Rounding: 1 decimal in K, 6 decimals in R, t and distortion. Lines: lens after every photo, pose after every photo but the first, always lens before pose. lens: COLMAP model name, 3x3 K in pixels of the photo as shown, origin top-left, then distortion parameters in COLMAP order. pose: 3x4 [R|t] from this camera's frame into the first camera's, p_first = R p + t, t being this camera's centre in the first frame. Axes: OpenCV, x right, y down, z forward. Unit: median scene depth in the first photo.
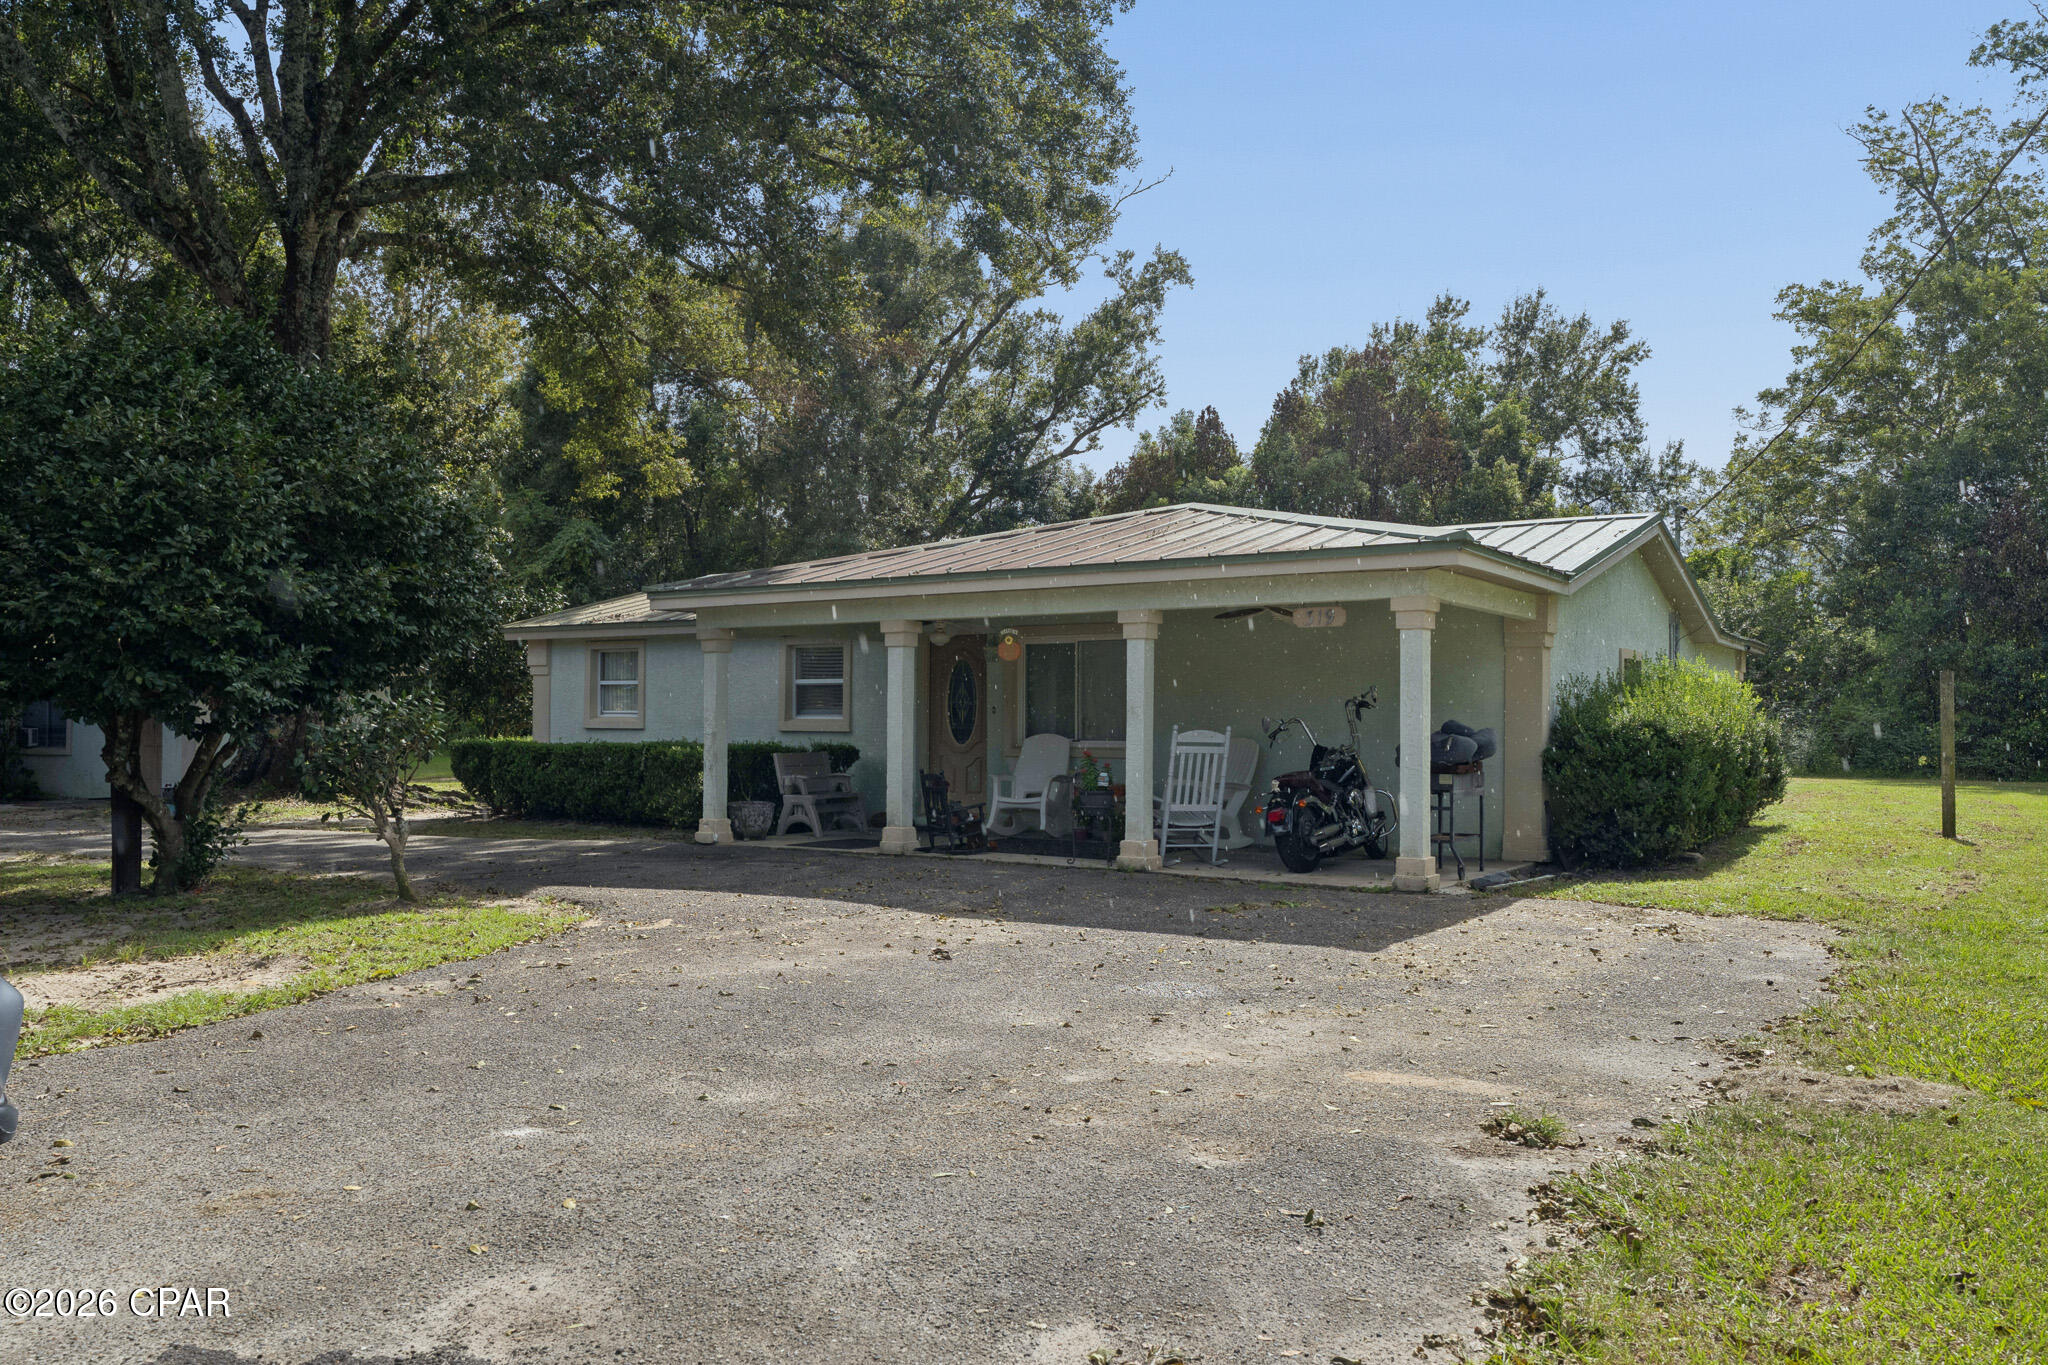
lens RADIAL K [[1576.8, 0, 1022.6], [0, 1576.8, 687.7], [0, 0, 1]] dist [0.014384, 0.016526]
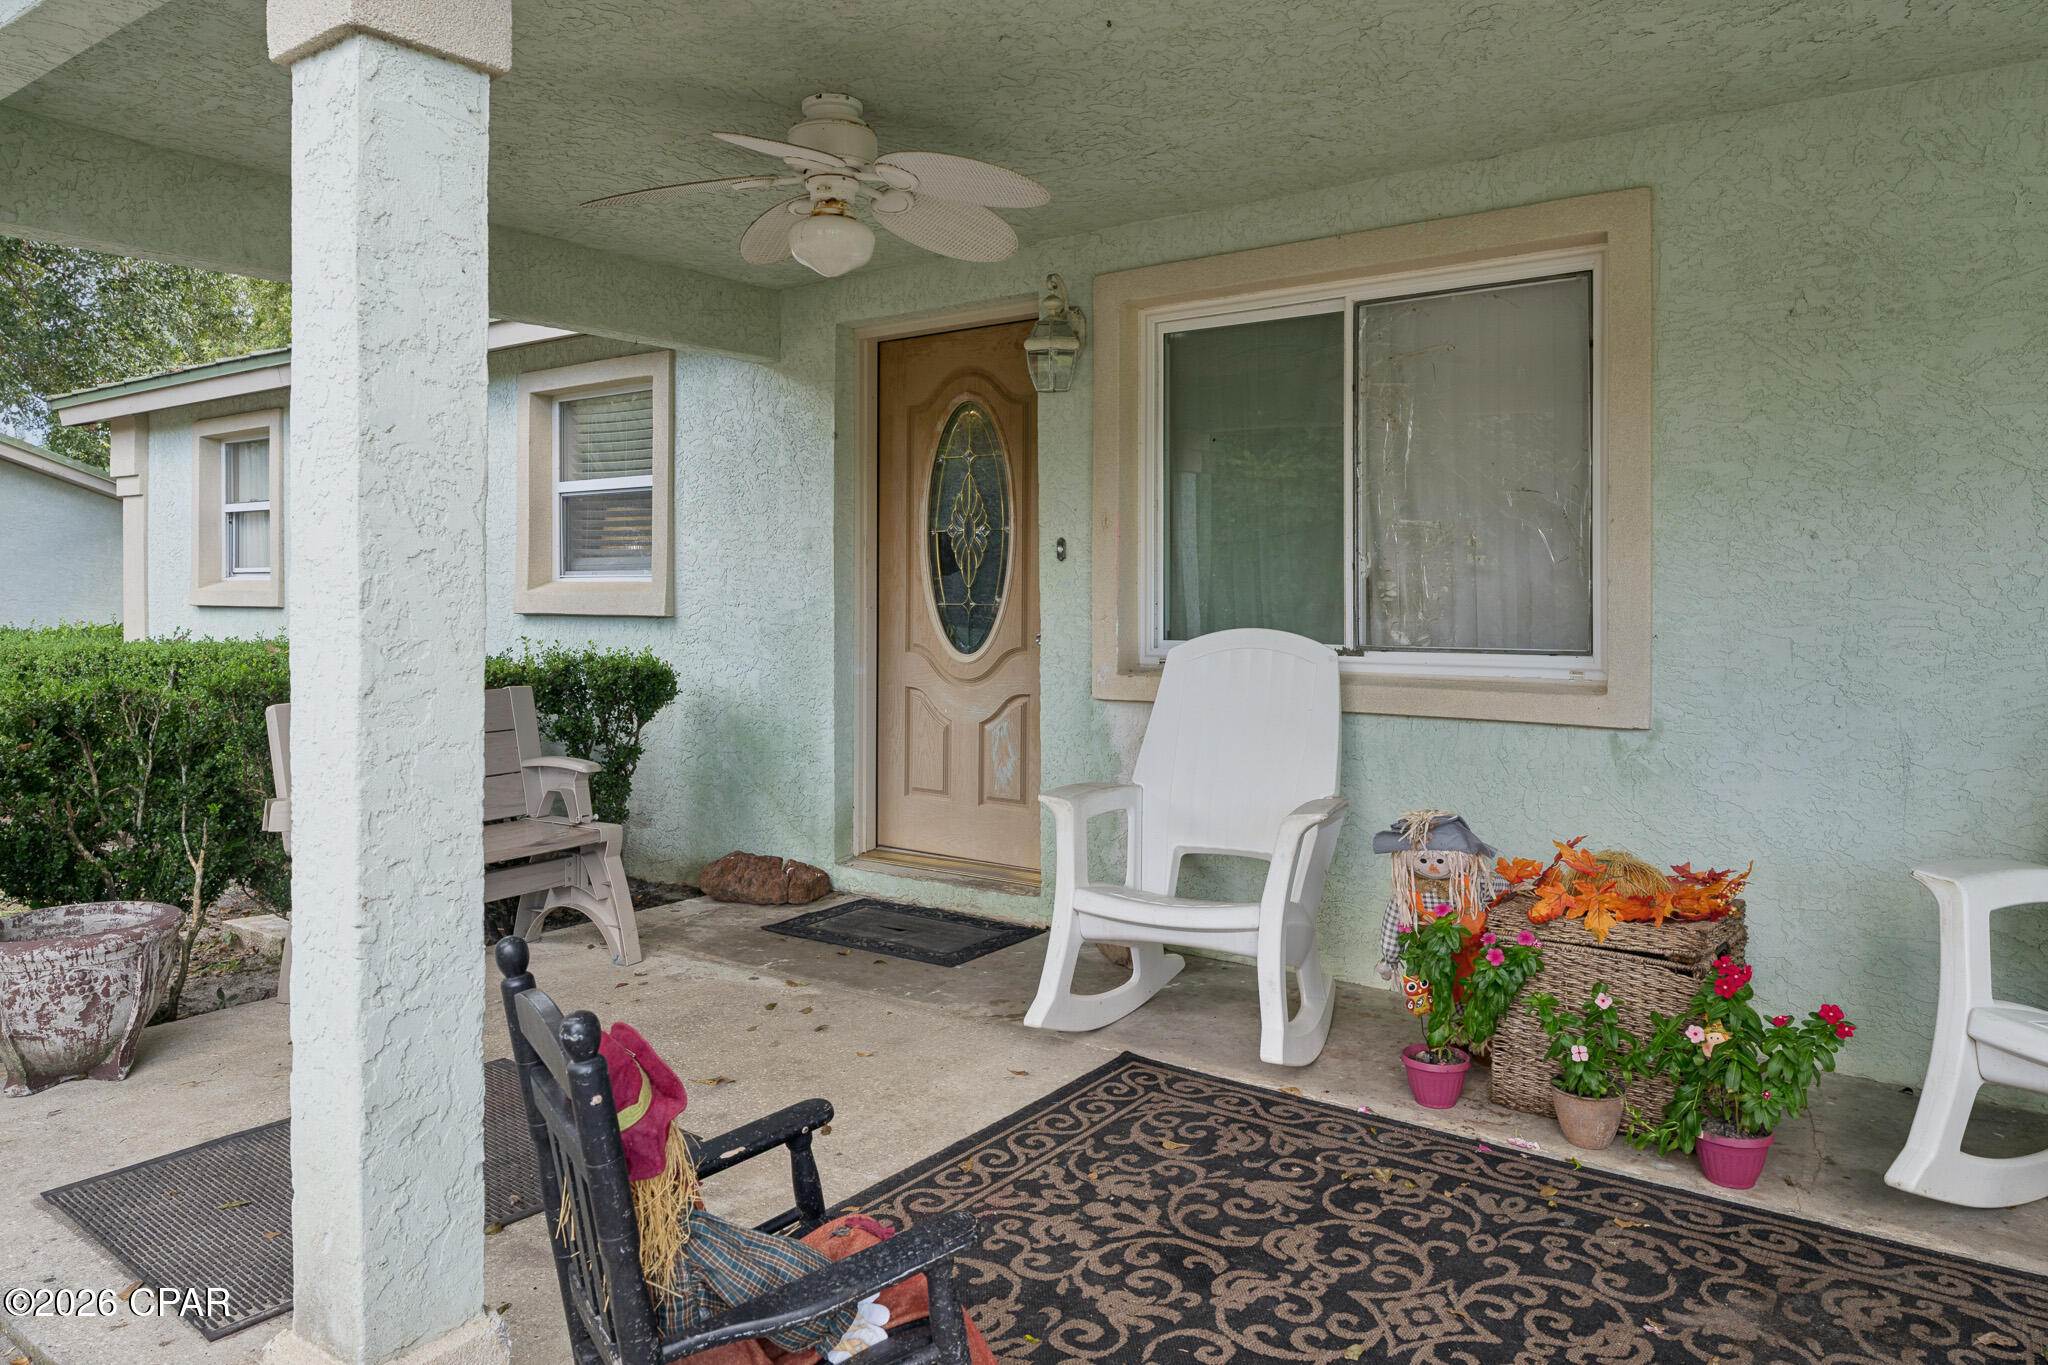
lens RADIAL K [[1402.1, 0, 1007.9], [0, 1402.1, 613.8], [0, 0, 1]] dist [0.003199, 0.000421]
pose [[0.997707, -0.005968, -0.067415, -0.003125], [0.008781, 0.999099, 0.041519, 0.004925], [0.067106, -0.042016, 0.996861, 0.230630]]
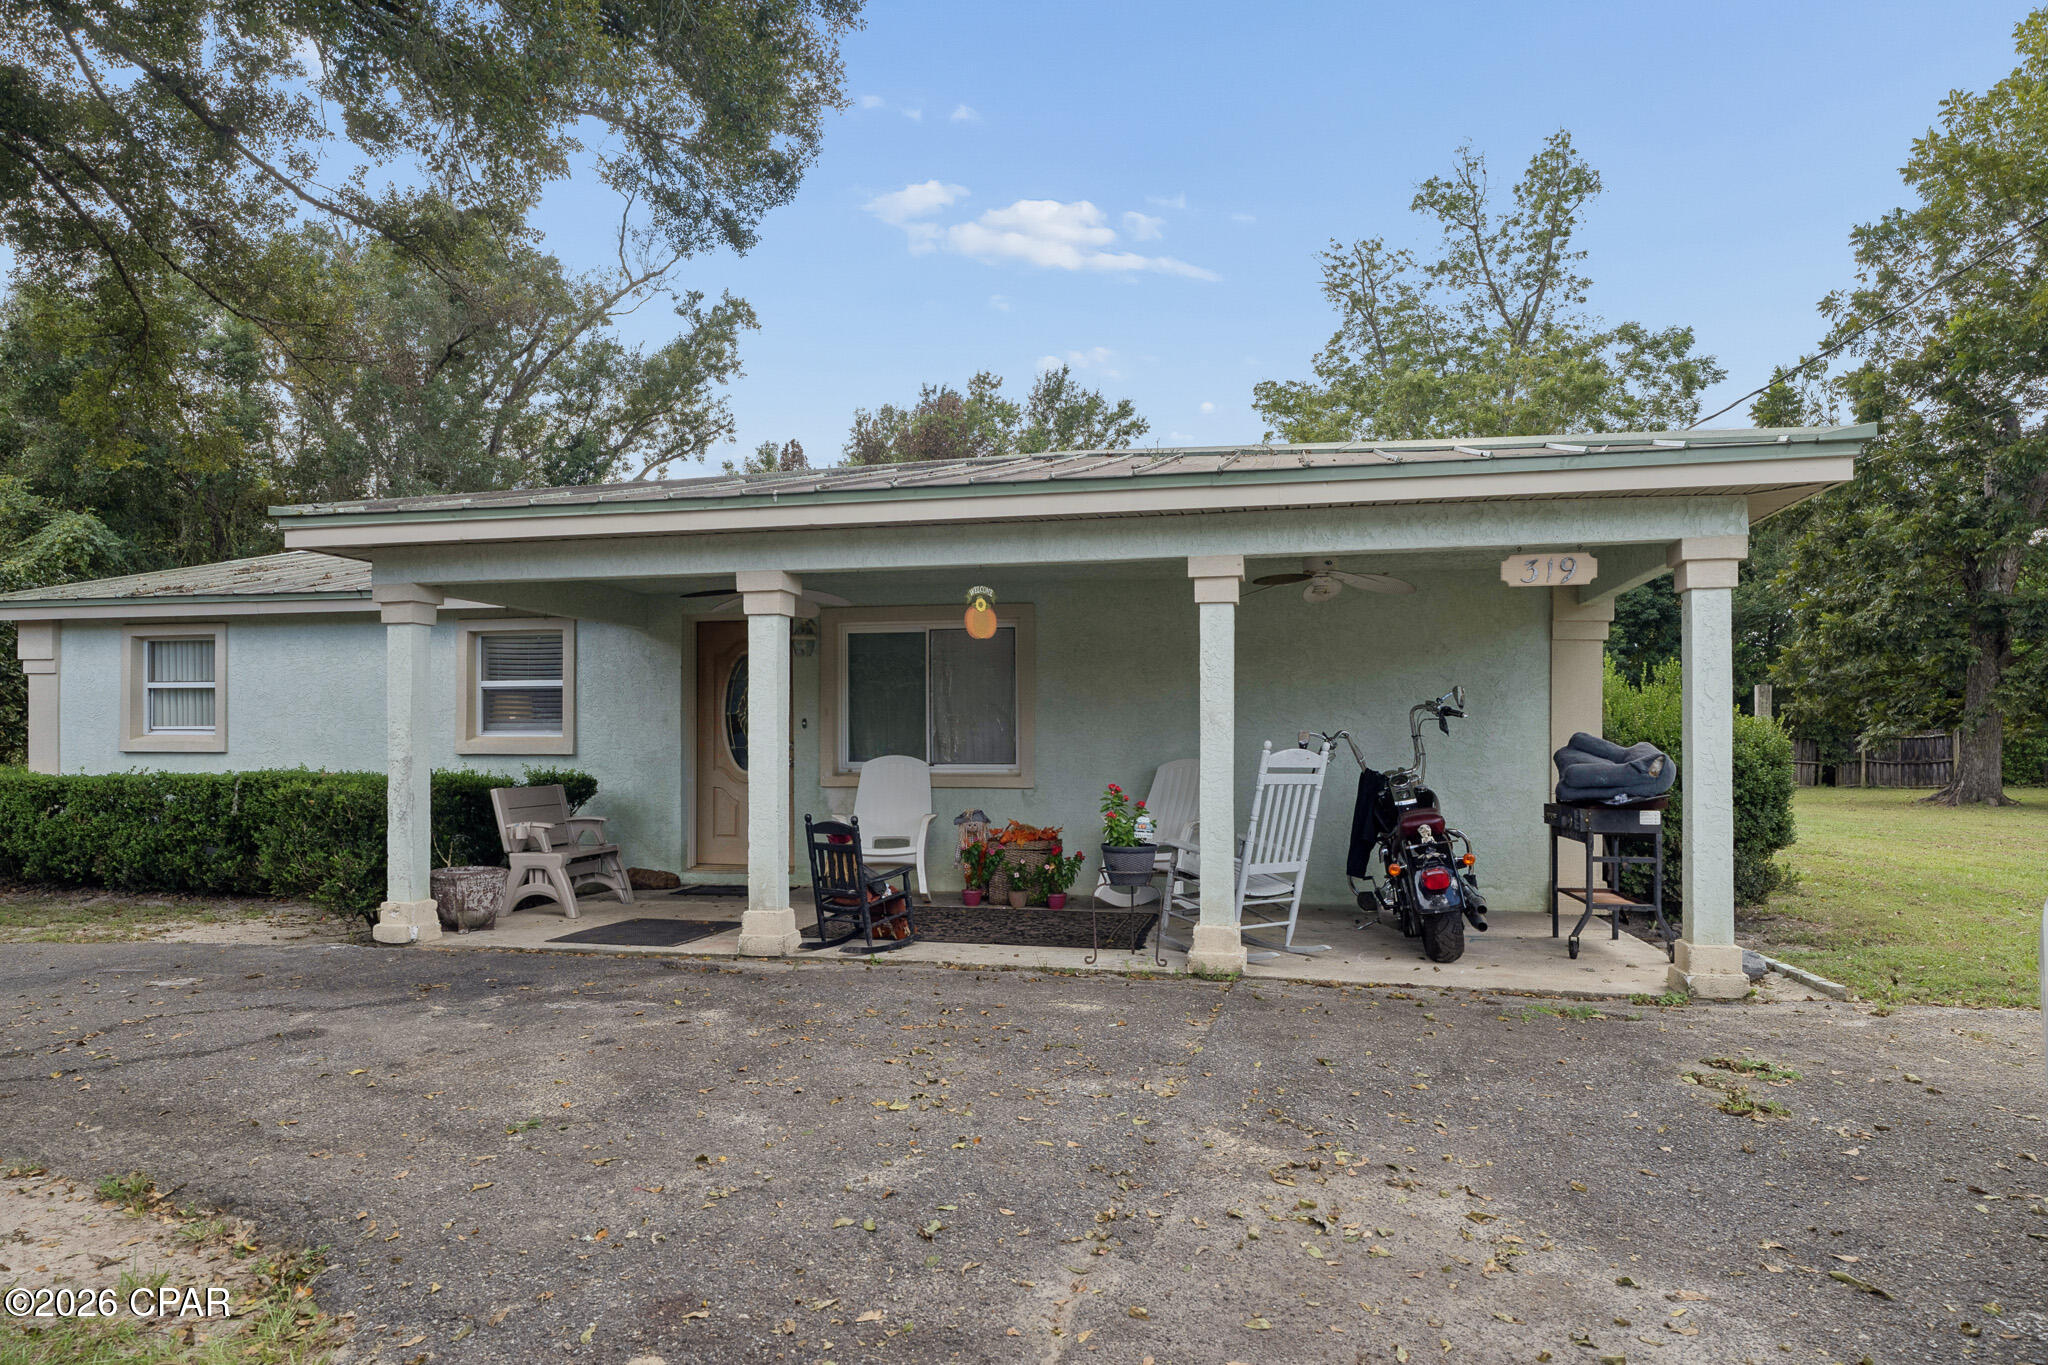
lens RADIAL K [[1308.8, 0, 1033.0], [0, 1308.8, 737.7], [0, 0, 1]] dist [0.008363, -0.002290]
pose [[0.934865, -0.004131, 0.354980, -0.042658], [-0.002457, 0.999833, 0.018107, 0.003113], [-0.354996, -0.017800, 0.934698, 0.127320]]
